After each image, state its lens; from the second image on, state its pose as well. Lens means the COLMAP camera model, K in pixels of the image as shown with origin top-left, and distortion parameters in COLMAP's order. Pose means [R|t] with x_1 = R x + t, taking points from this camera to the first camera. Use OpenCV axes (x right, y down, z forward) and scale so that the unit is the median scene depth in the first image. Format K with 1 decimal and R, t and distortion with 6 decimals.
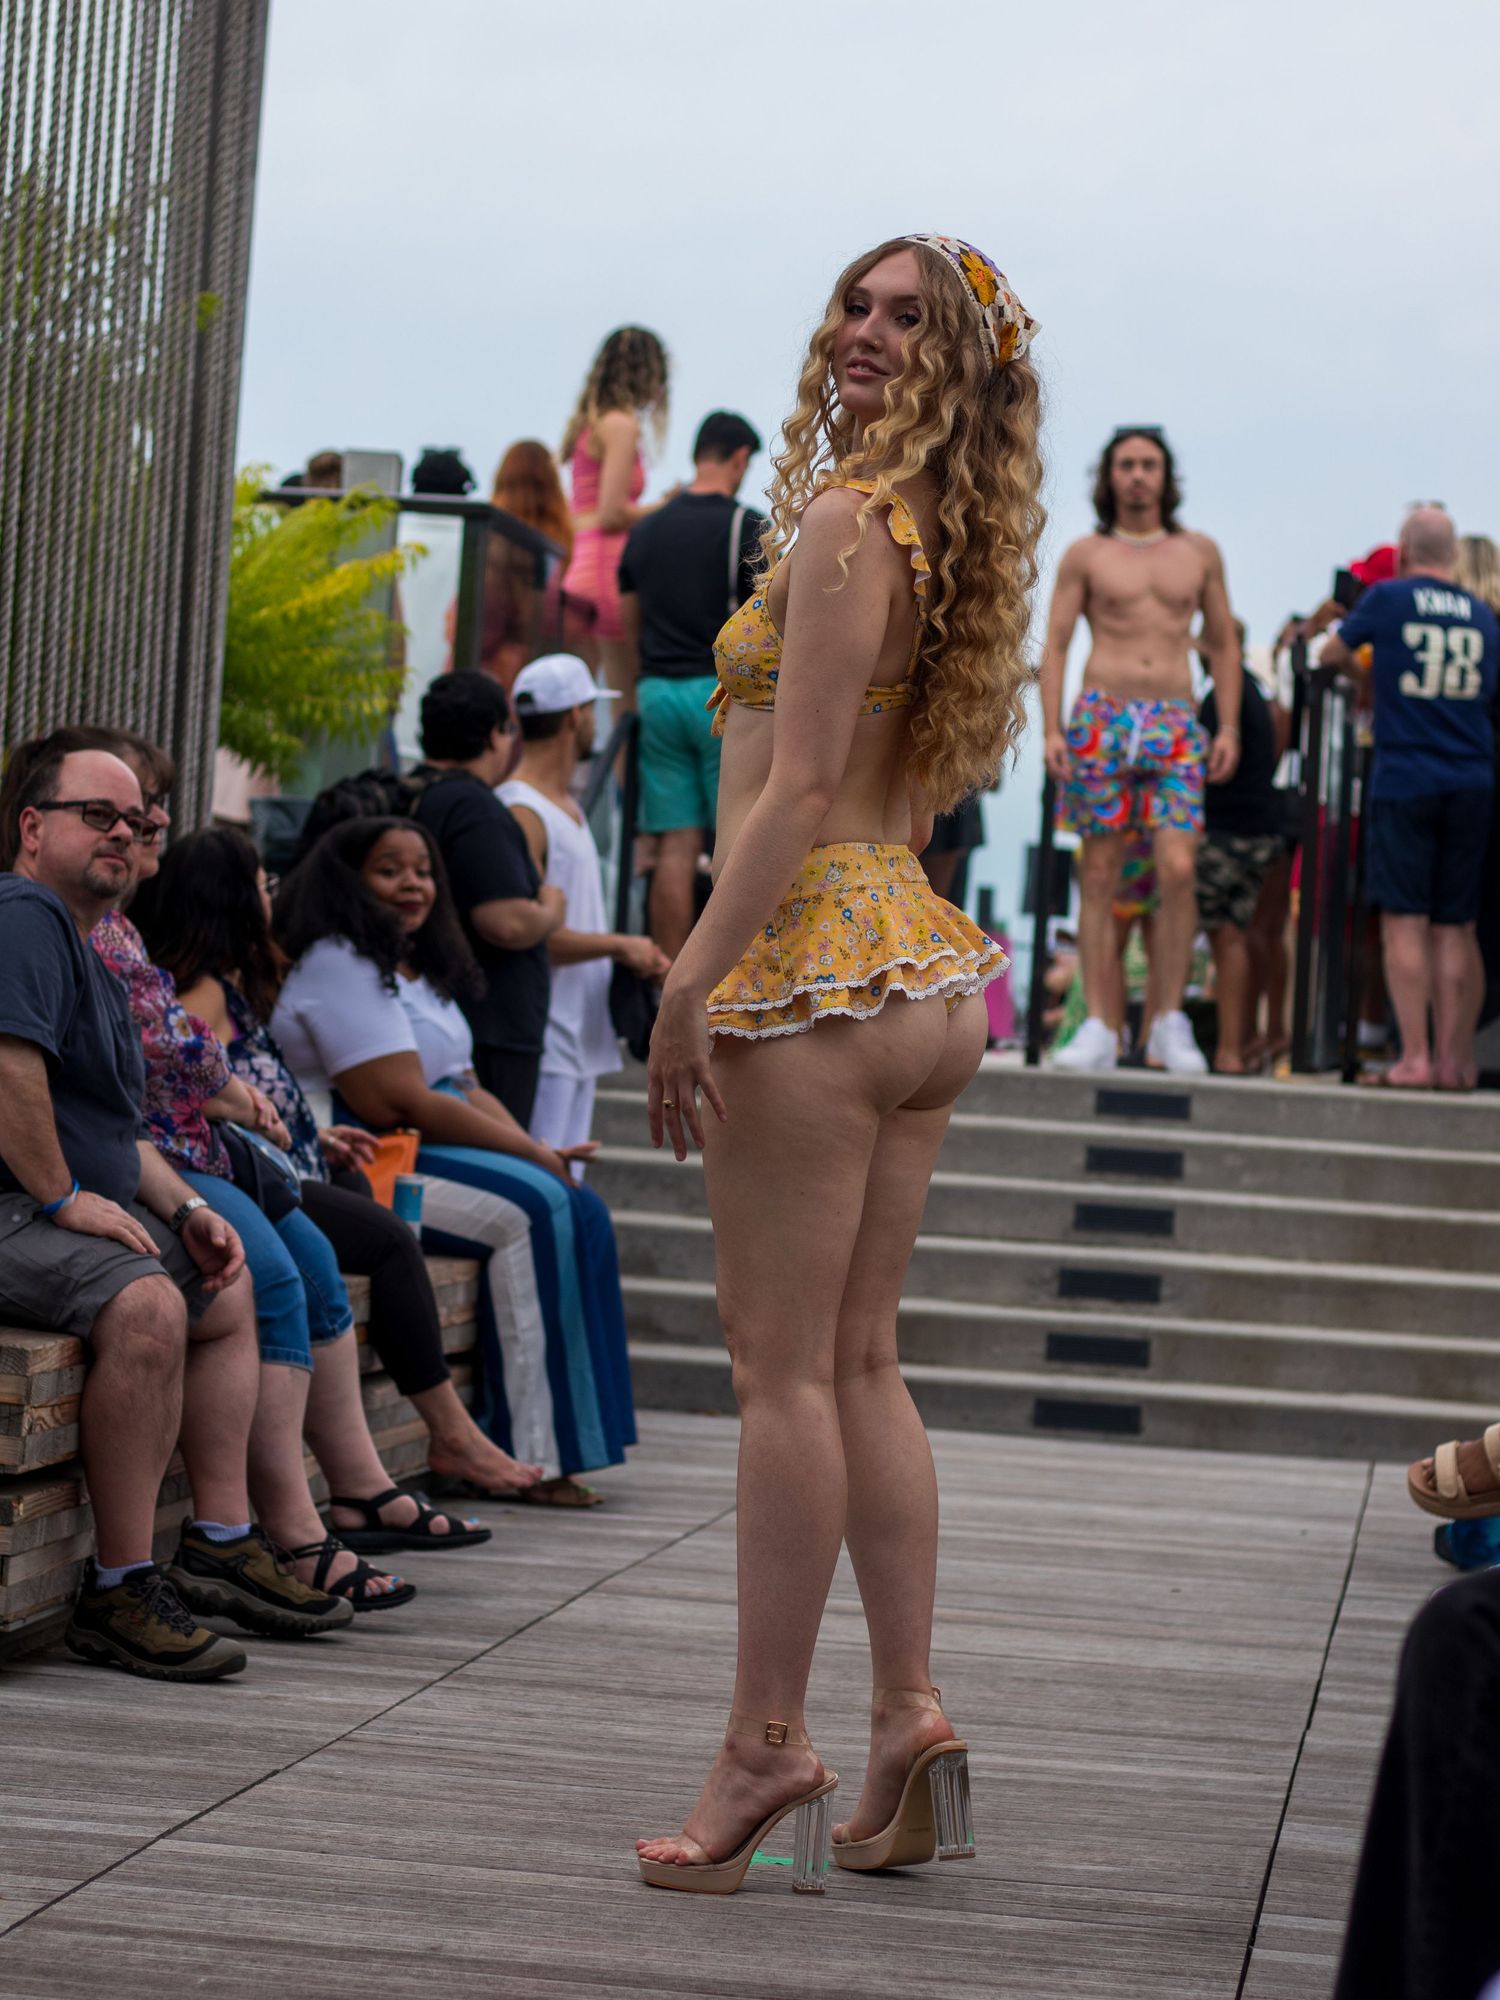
lens RADIAL K [[5142.5, 0, 758.7], [0, 5142.5, 1070.7], [0, 0, 1]] dist [-0.073544, 0.000000]
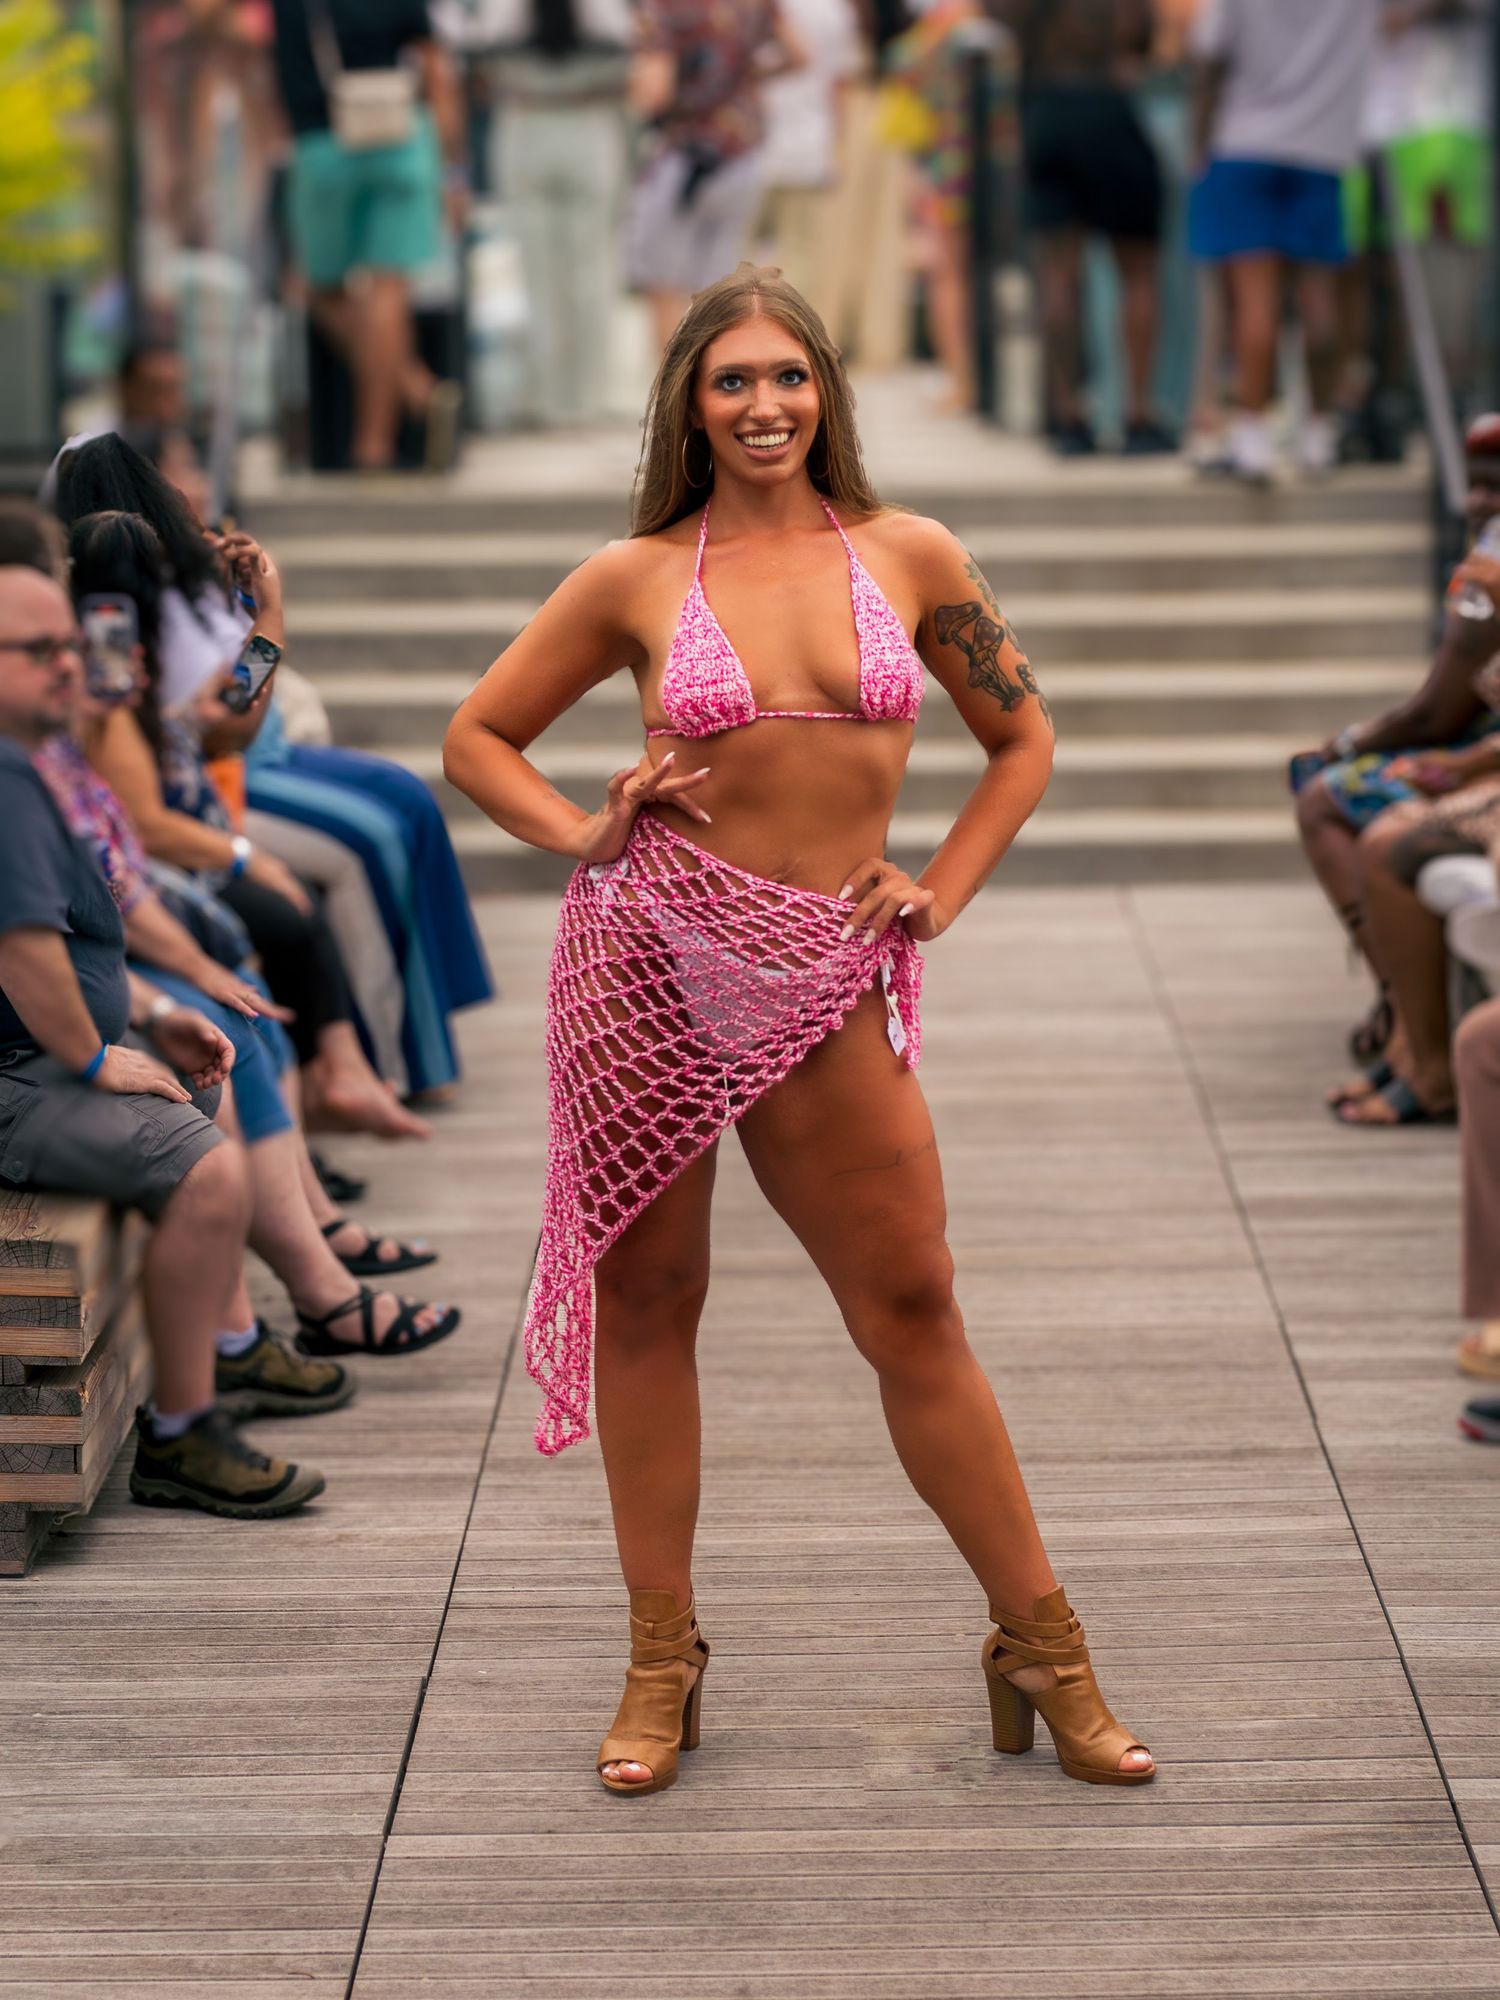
lens RADIAL K [[5125.4, 0, 740.3], [0, 5125.4, 1004.3], [0, 0, 1]] dist [-0.089353, 0.000000]
pose [[0.988886, -0.101963, 0.108201, -0.119496], [0.081313, 0.980201, 0.180540, -0.161126], [-0.124467, -0.169735, 0.977598, 0.023747]]
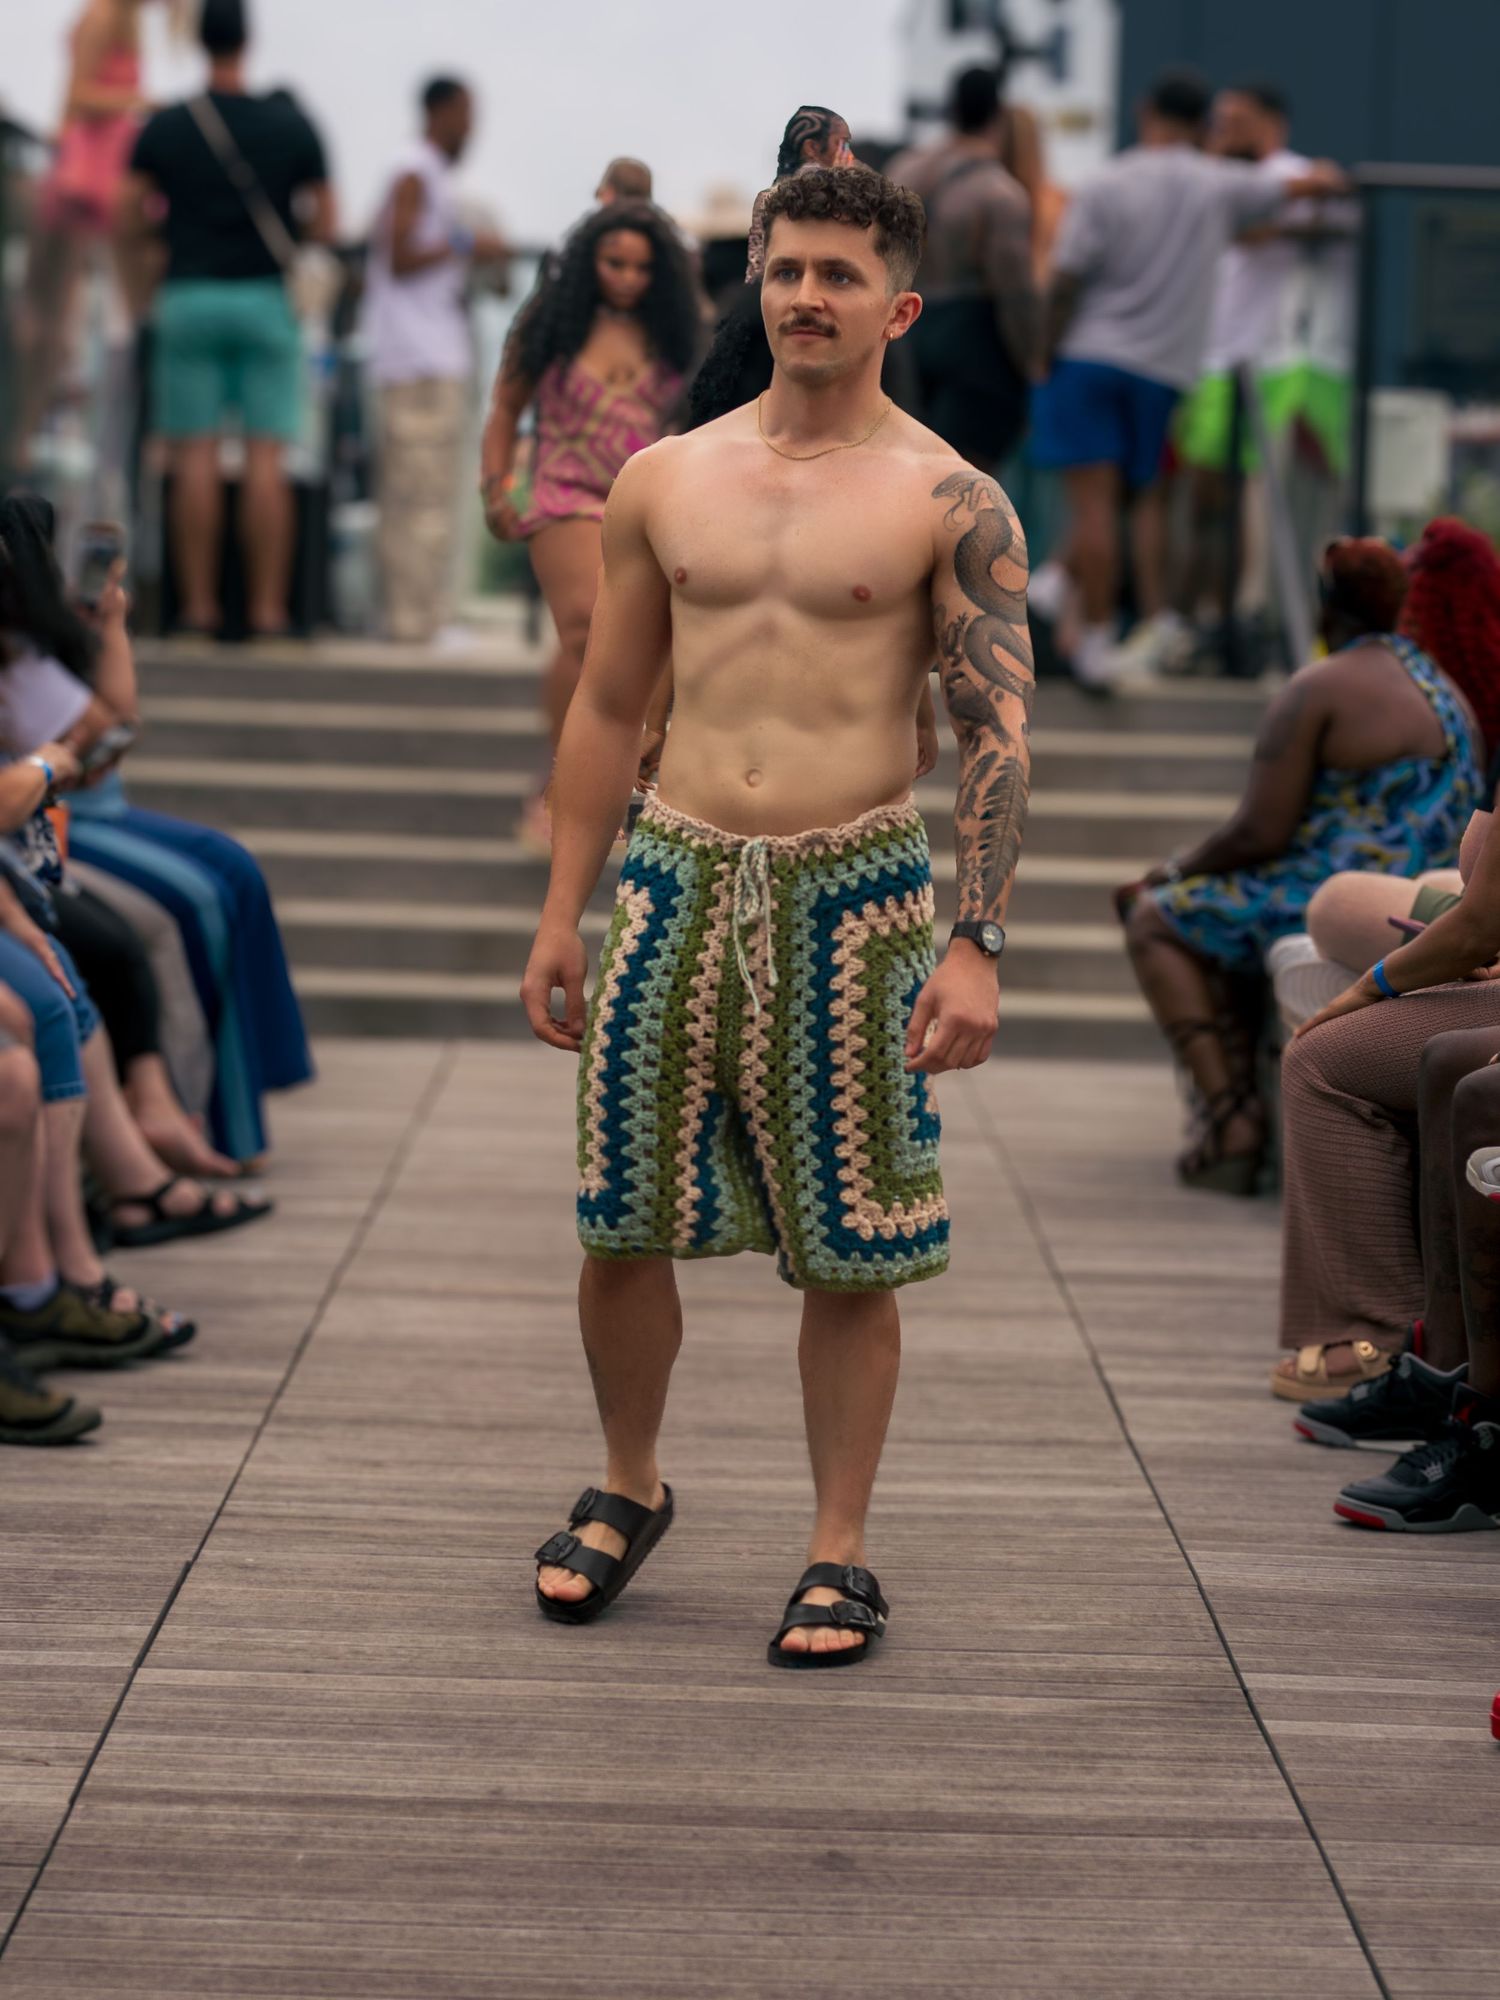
lens RADIAL K [[5125.4, 0, 735.4], [0, 5125.4, 1019.2], [0, 0, 1]] dist [-0.089353, 0.000000]
pose [[0.988826, -0.045305, 0.142024, -0.116468], [0.031662, 0.994792, 0.096888, -0.054493], [-0.145673, -0.091309, 0.985110, 0.029690]]
